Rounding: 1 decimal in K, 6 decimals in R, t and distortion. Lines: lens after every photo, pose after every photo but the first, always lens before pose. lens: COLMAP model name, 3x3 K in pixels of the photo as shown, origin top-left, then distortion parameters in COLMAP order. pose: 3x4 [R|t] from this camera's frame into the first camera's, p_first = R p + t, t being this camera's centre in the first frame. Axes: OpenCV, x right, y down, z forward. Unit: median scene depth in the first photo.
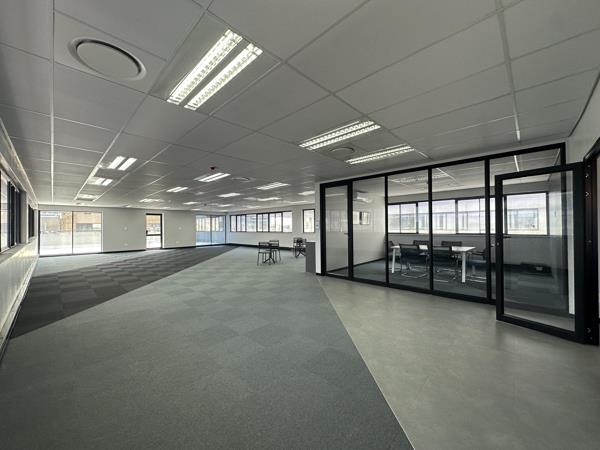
lens RADIAL K [[239.0, 0, 299.4], [0, 239.0, 224.2], [0, 0, 1]] dist [-0.004118, 0.000711]
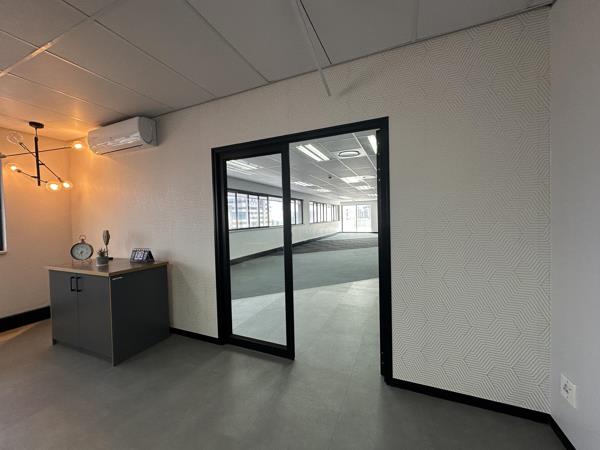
lens RADIAL K [[239.0, 0, 298.6], [0, 239.0, 225.3], [0, 0, 1]] dist [-0.004118, 0.000711]
pose [[0.339309, 0.030945, -0.940166, 0.357617], [0.032423, 0.998480, 0.044566, -0.001604], [0.940116, -0.045604, 0.337790, 0.098683]]
